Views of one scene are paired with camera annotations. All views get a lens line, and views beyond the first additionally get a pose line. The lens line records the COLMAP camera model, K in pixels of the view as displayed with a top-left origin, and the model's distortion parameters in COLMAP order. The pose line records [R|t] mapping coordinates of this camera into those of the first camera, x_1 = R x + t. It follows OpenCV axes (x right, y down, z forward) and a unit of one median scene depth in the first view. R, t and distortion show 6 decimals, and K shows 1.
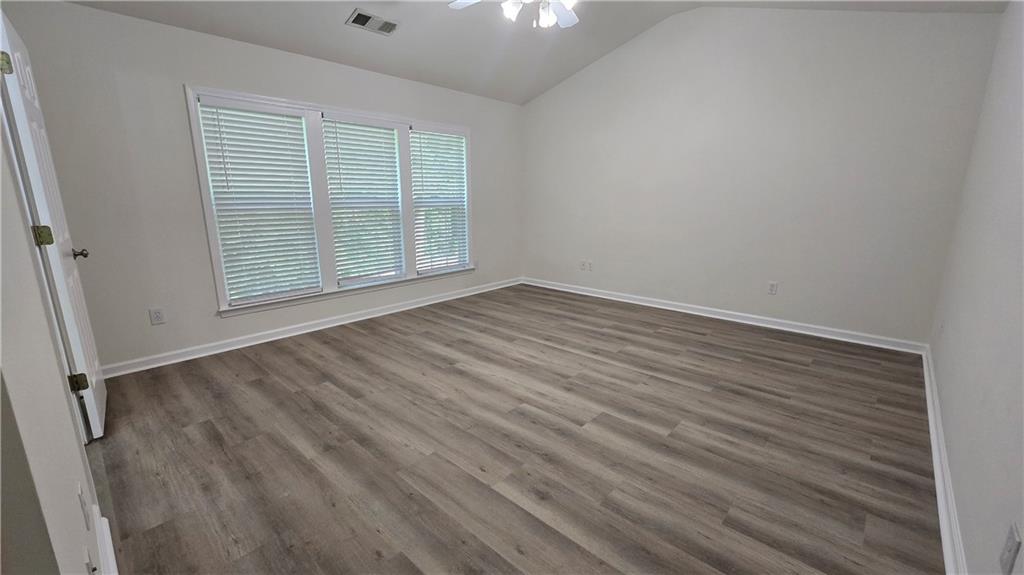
lens RADIAL K [[418.5, 0, 512.0], [0, 418.5, 287.5], [0, 0, 1]] dist [0.002898, 0.000027]
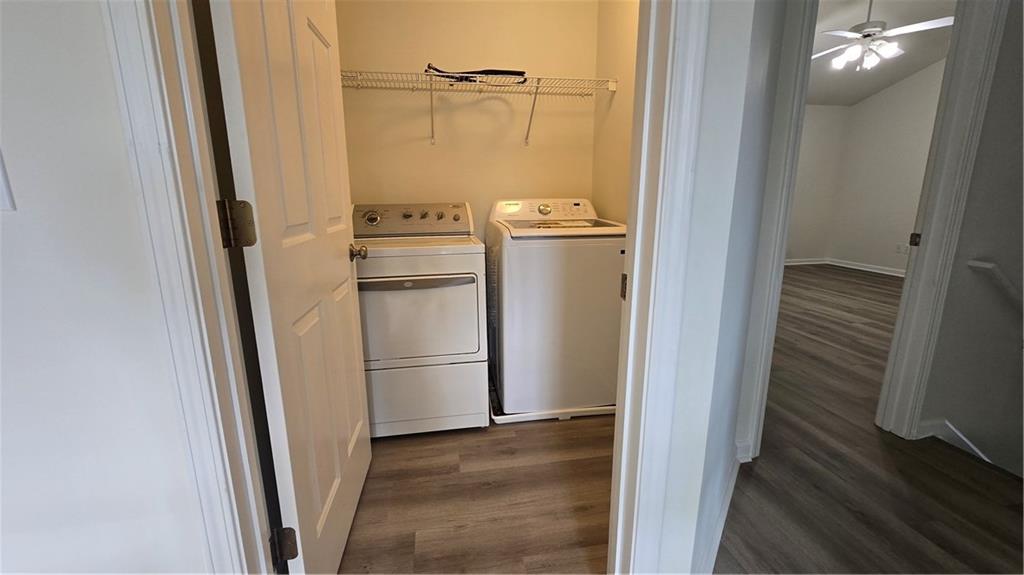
lens RADIAL K [[418.4, 0, 509.3], [0, 418.4, 287.8], [0, 0, 1]] dist [-0.004193, -0.000248]
pose [[0.792755, 0.127275, -0.596105, 0.044591], [-0.122495, 0.991271, 0.048743, 0.204104], [0.597106, 0.034379, 0.801426, -0.801773]]
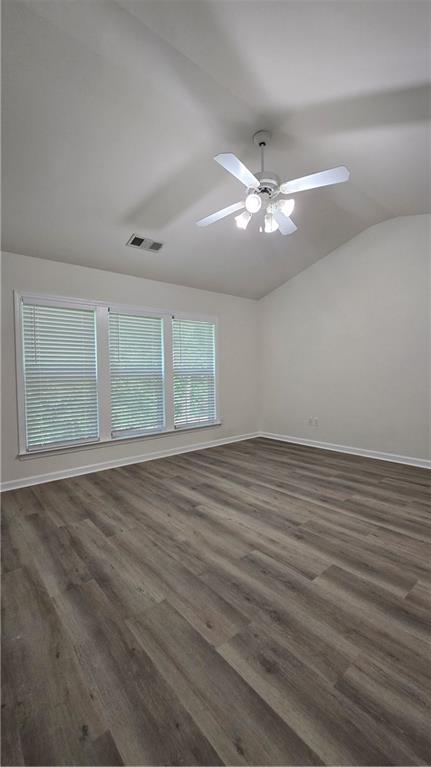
lens RADIAL K [[313.4, 0, 215.5], [0, 313.4, 383.5], [0, 0, 1]] dist [-0.004193, -0.000248]
pose [[0.991407, -0.011636, -0.130297, 0.029645], [-0.011940, 0.983830, -0.178704, 0.004450], [0.130269, 0.178724, 0.975237, 0.114312]]
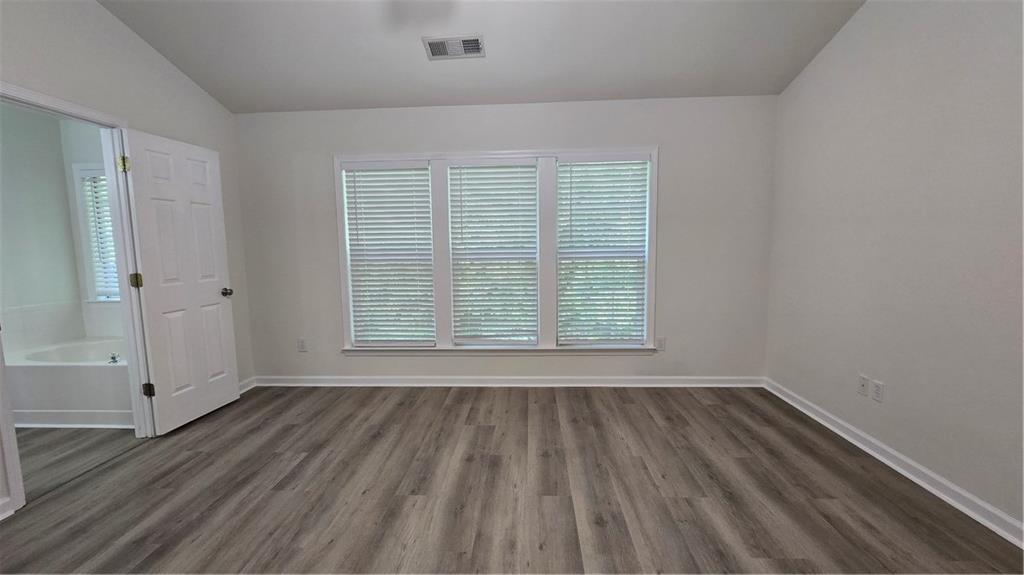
lens RADIAL K [[418.4, 0, 509.3], [0, 418.4, 287.8], [0, 0, 1]] dist [-0.004193, -0.000248]
pose [[0.638898, 0.079397, -0.765183, 0.458727], [-0.150877, 0.988275, -0.023431, -0.158404], [0.754351, 0.130418, 0.643386, 0.646762]]
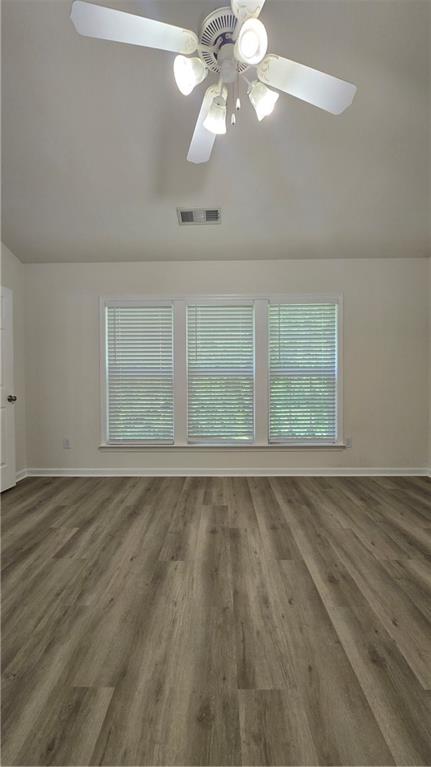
lens RADIAL K [[313.4, 0, 215.5], [0, 313.4, 383.5], [0, 0, 1]] dist [-0.004193, -0.000248]
pose [[0.664404, 0.020589, -0.747090, 0.371528], [-0.155379, 0.981584, -0.111130, -0.103036], [0.731043, 0.189917, 0.655368, 0.601401]]
